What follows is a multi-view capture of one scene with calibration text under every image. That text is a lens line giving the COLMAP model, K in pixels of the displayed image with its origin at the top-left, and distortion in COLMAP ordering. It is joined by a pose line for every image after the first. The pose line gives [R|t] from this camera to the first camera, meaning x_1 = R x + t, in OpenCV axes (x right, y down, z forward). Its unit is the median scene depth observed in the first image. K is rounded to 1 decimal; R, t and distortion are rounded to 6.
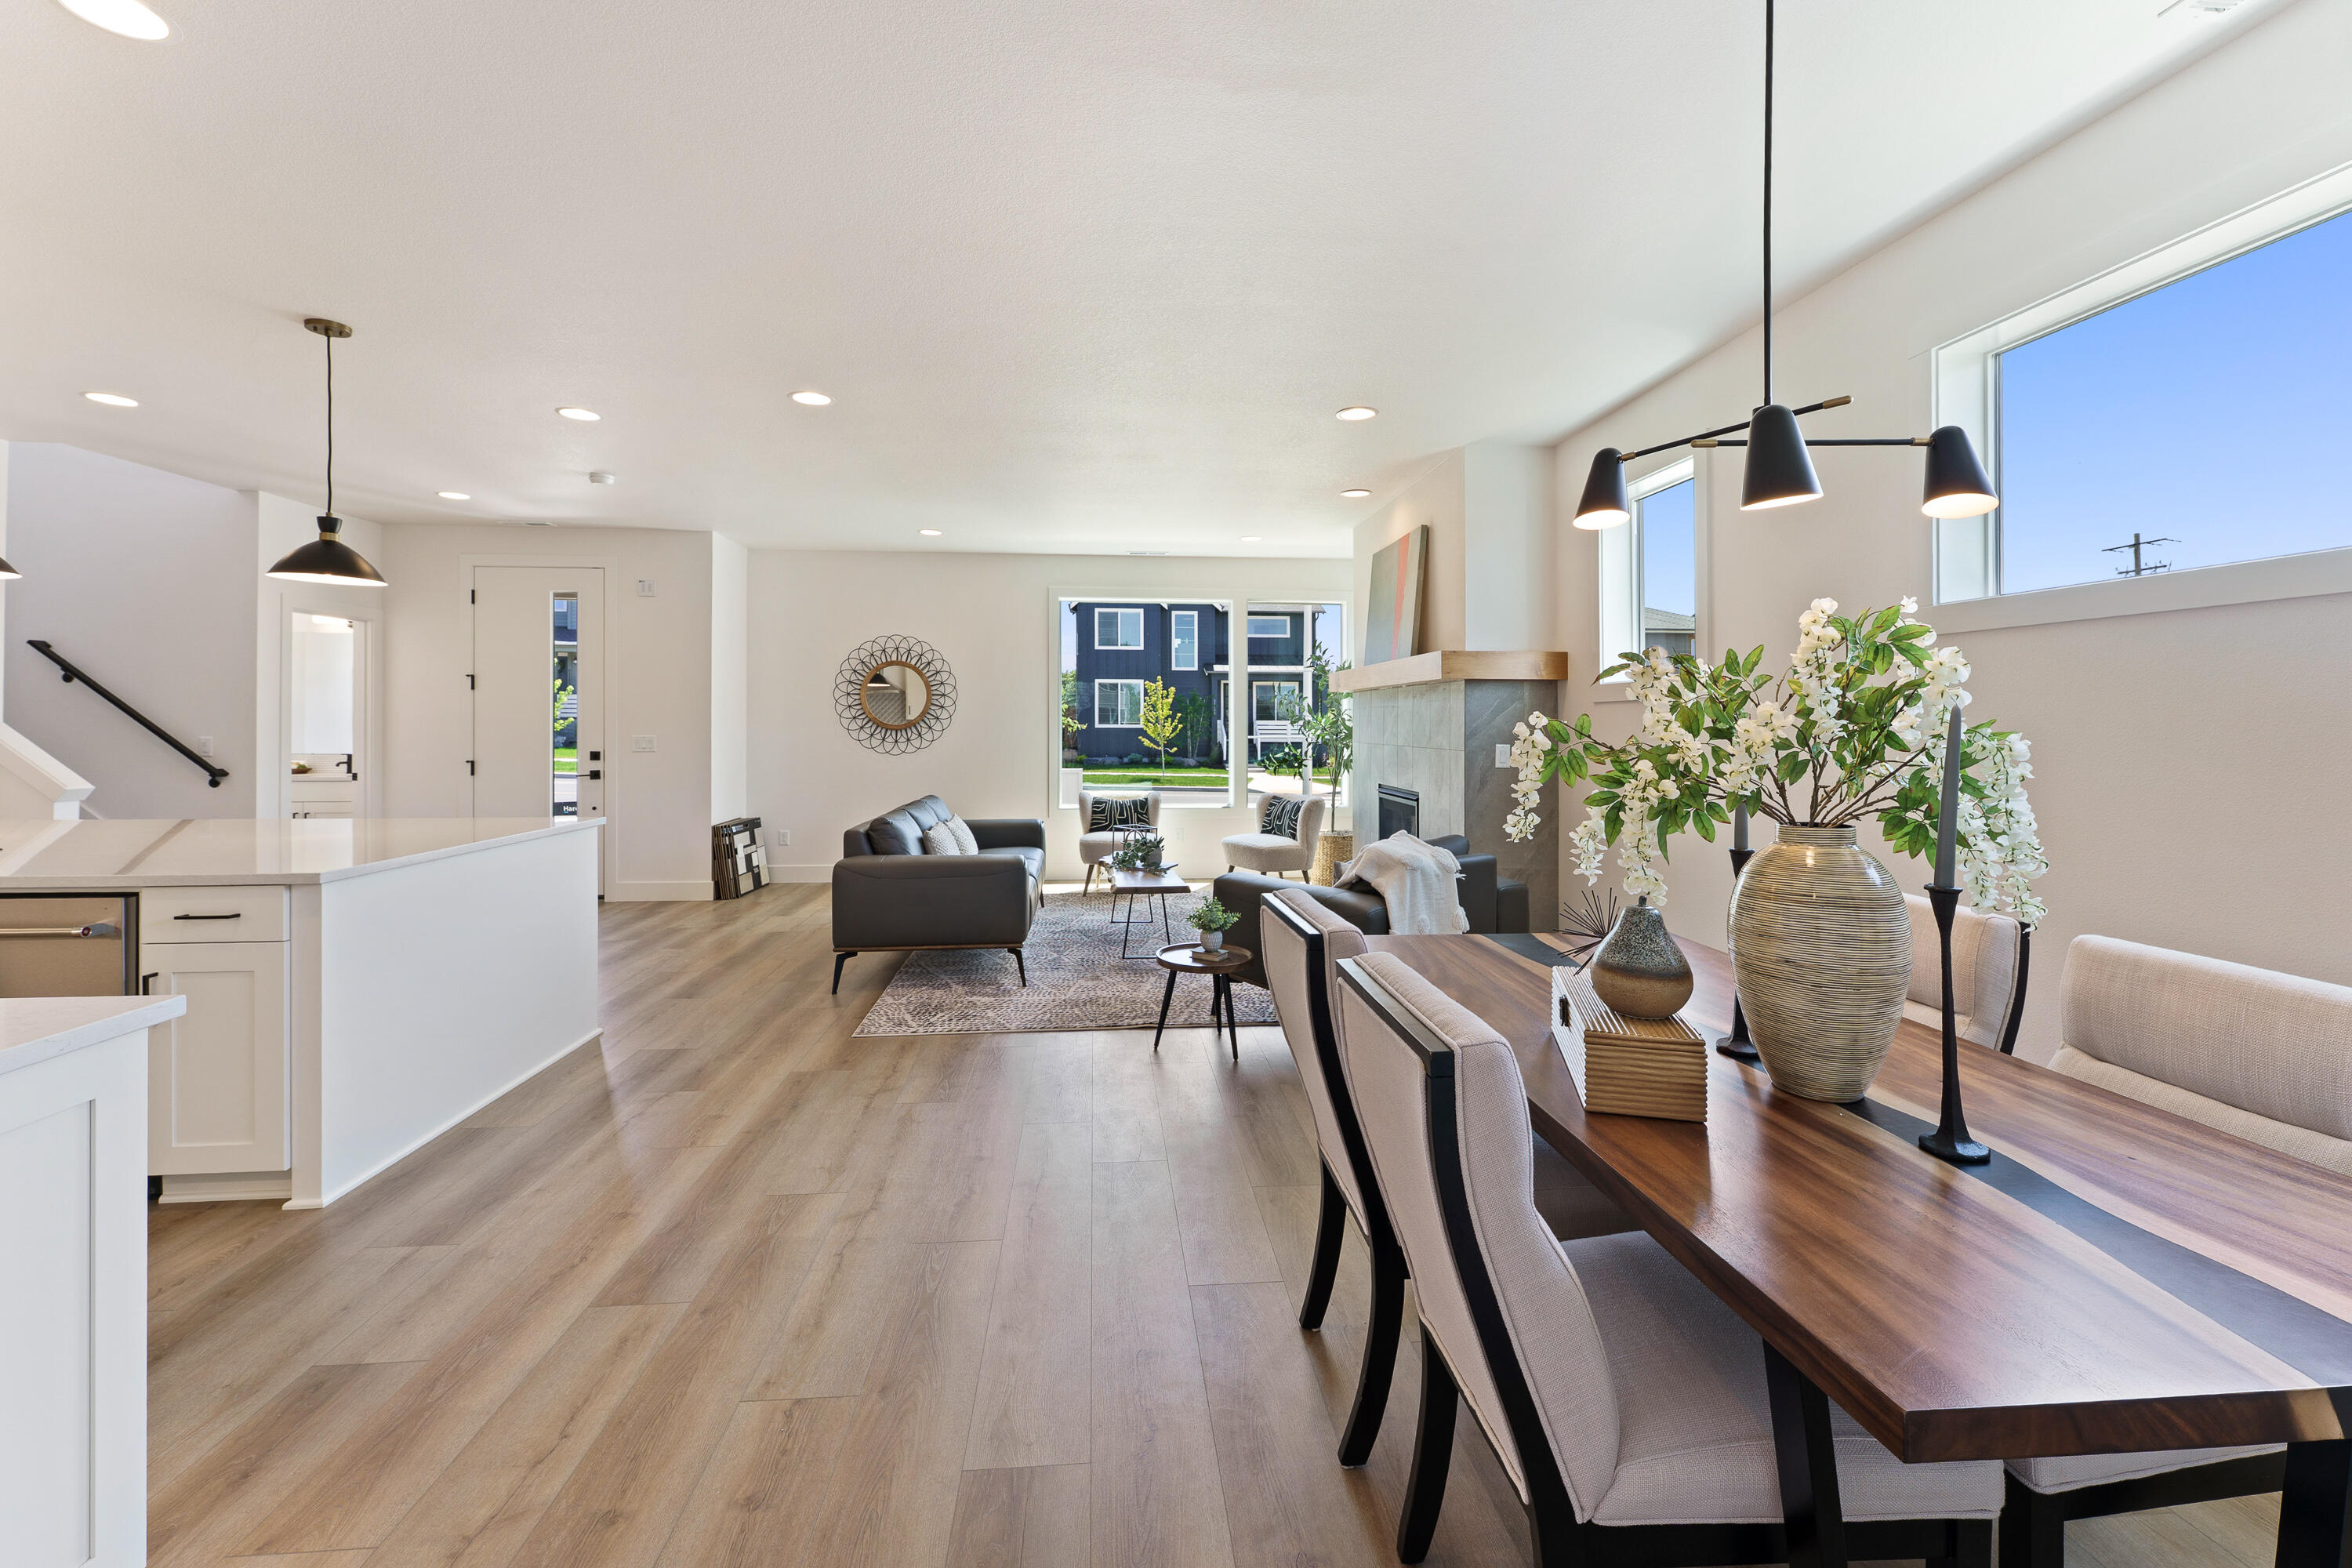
lens RADIAL K [[970.3, 0, 1177.6], [0, 970.3, 723.7], [0, 0, 1]] dist [-0.001612, -0.000110]
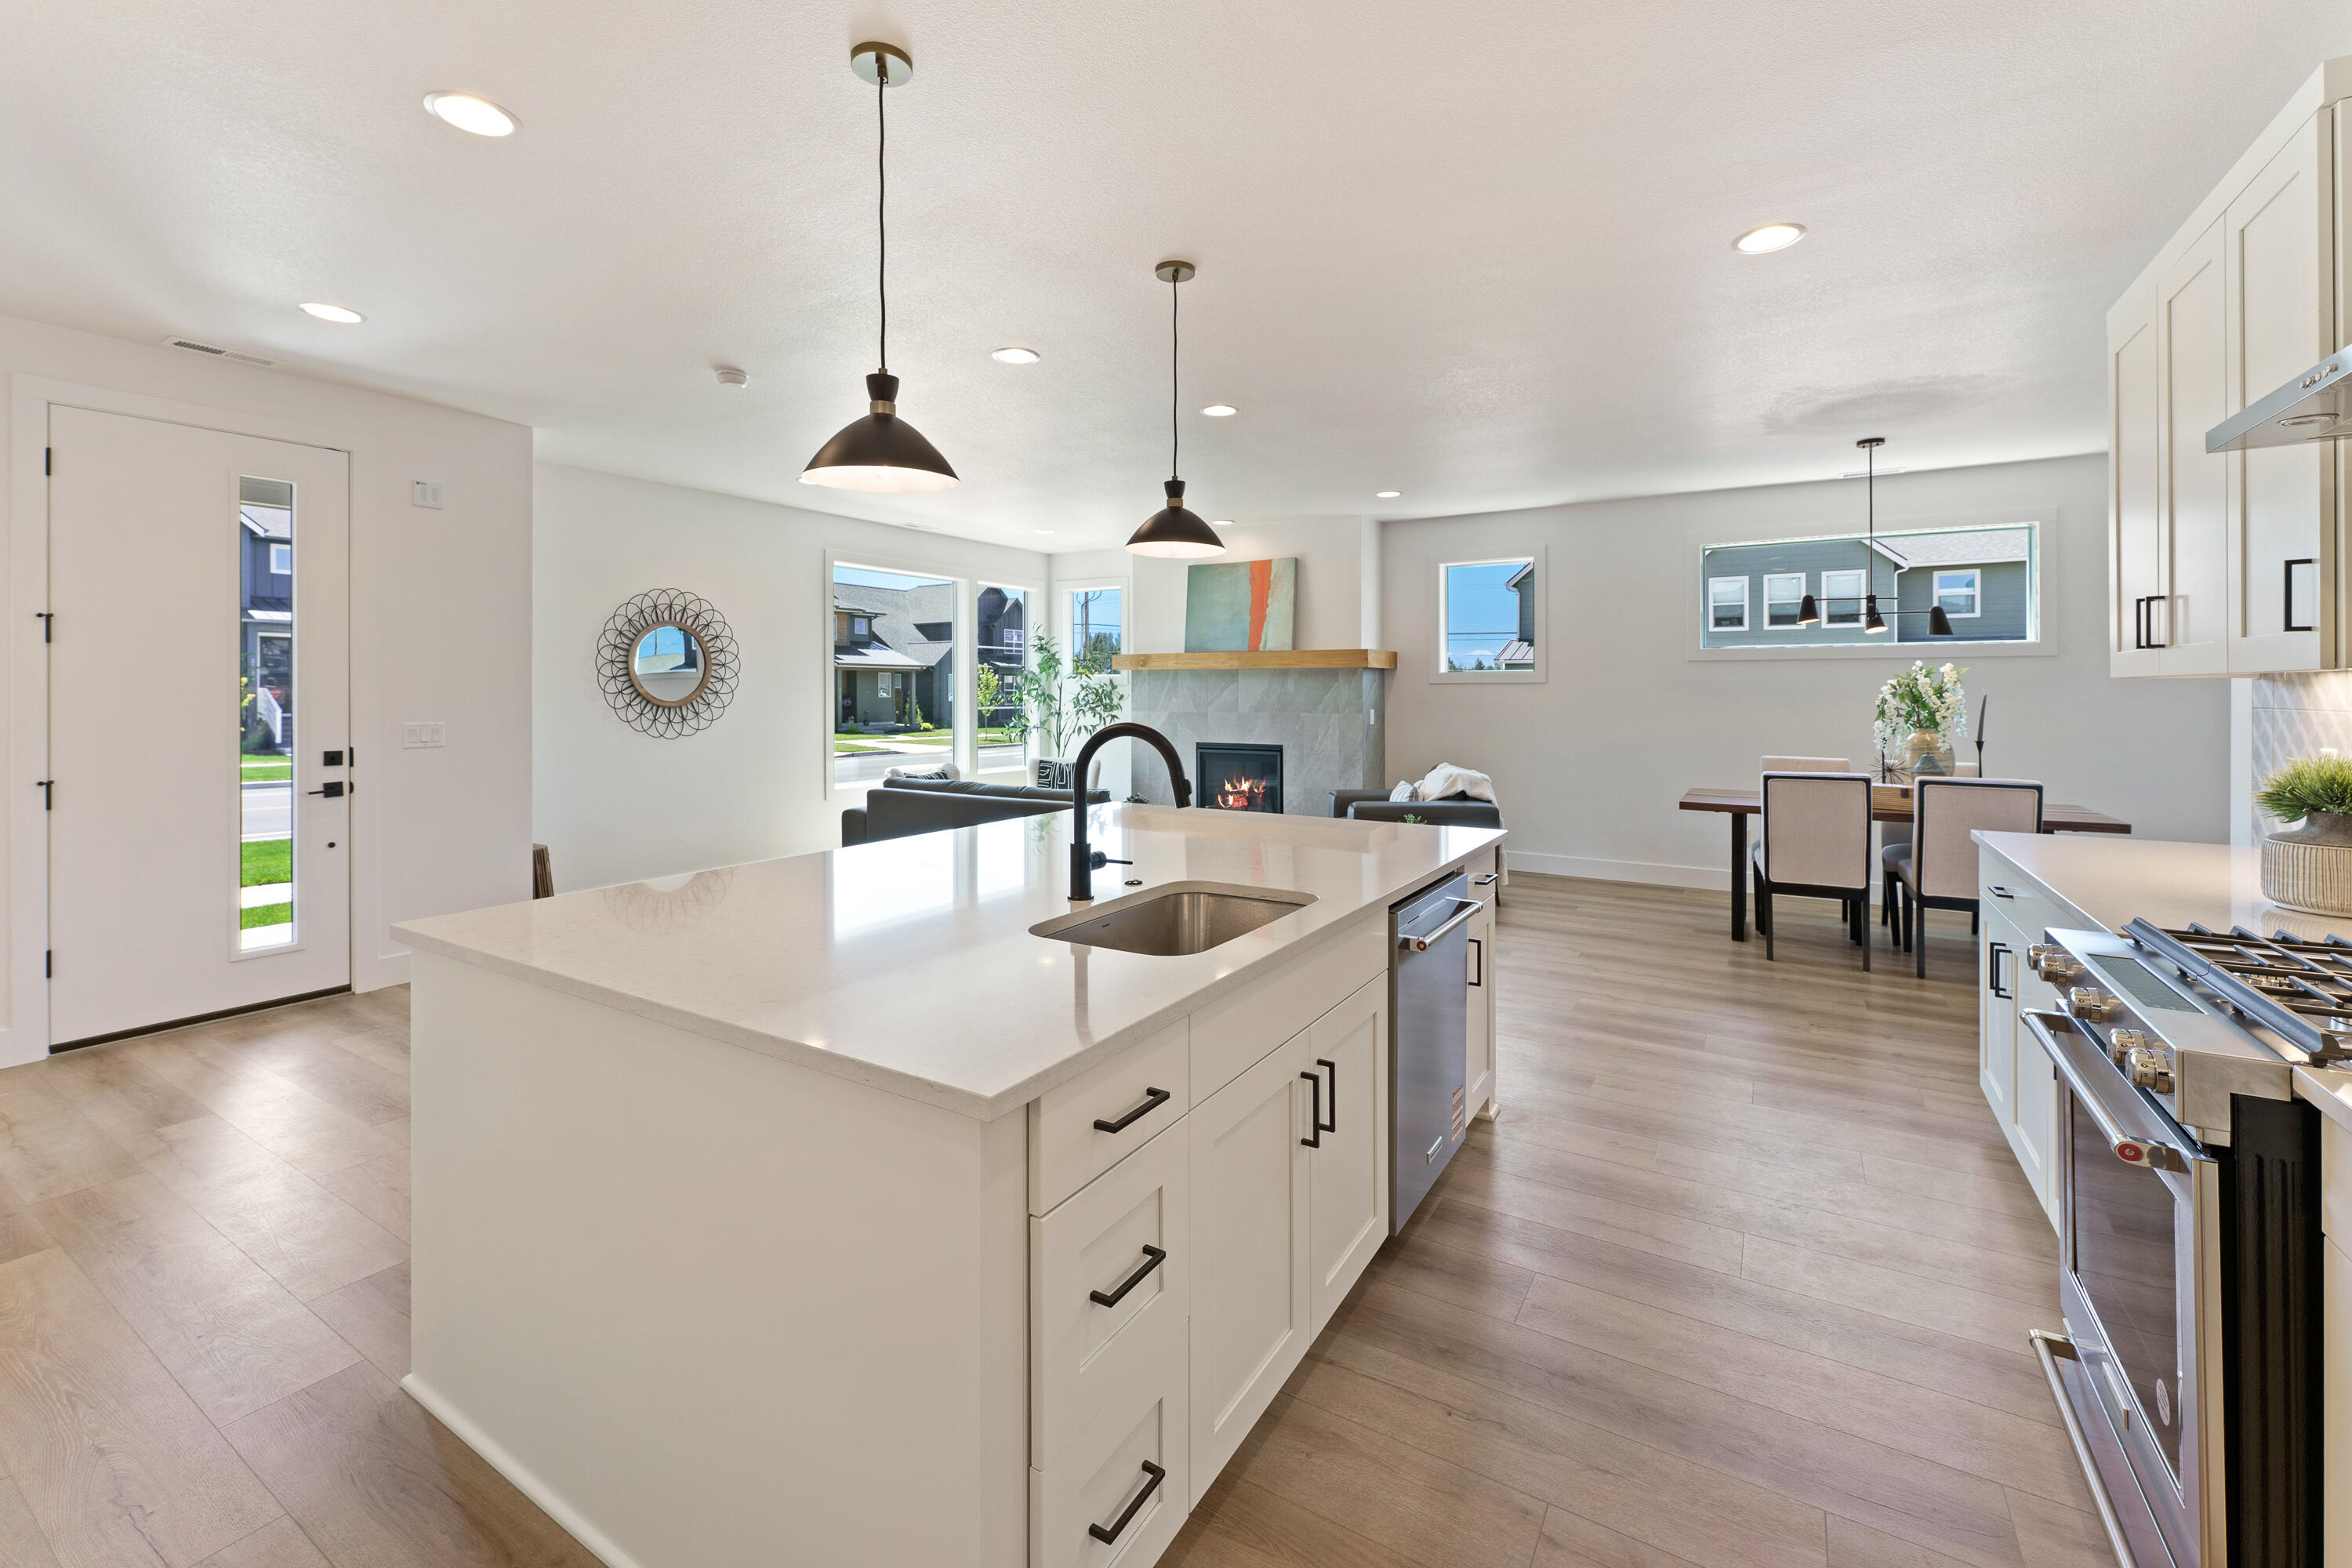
lens RADIAL K [[970.3, 0, 1161.3], [0, 970.3, 687.0], [0, 0, 1]] dist [-0.001612, -0.000110]
pose [[0.609694, -0.000406, 0.792637, -1.351282], [-0.000196, 1.000000, 0.000663, -0.022050], [-0.792637, -0.000560, 0.609693, 0.378416]]
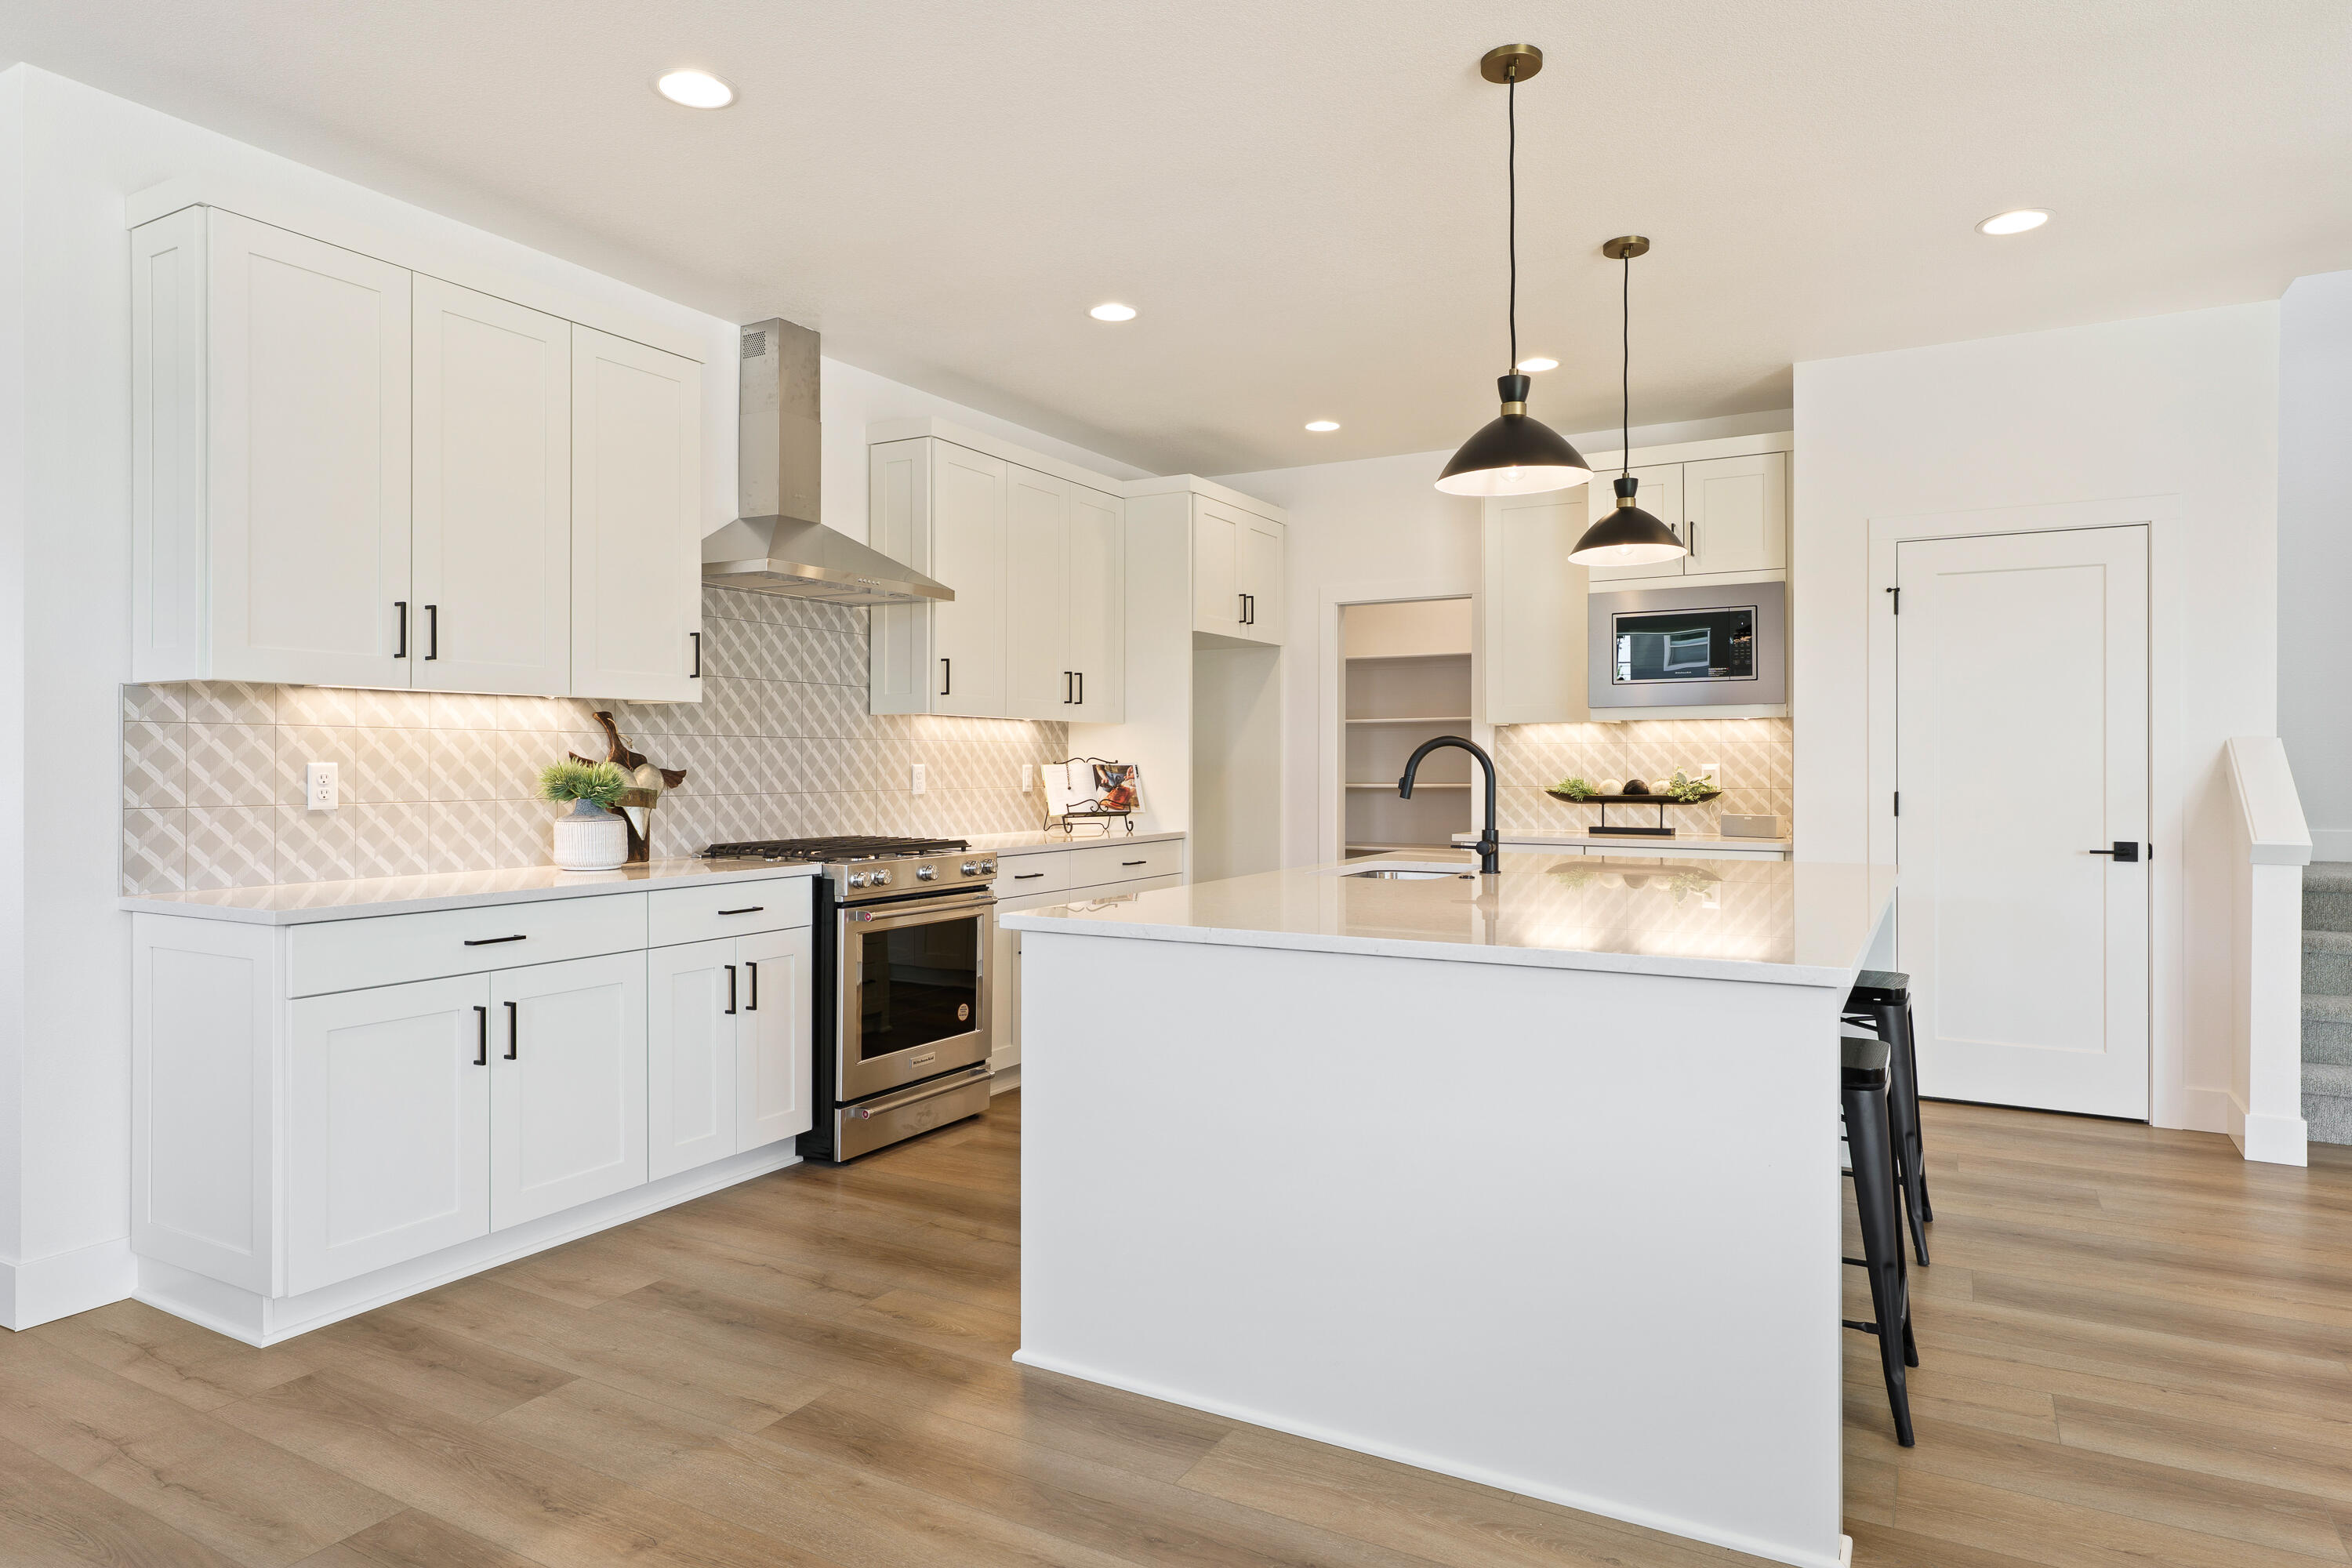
lens RADIAL K [[1360.2, 0, 1183.1], [0, 1360.2, 778.1], [0, 0, 1]] dist [0.005564, 0.000334]
pose [[-0.563980, 0.002938, -0.825783, -0.043879], [0.000589, 0.999995, 0.003155, 0.021680], [0.825788, 0.001293, -0.563979, 1.139783]]
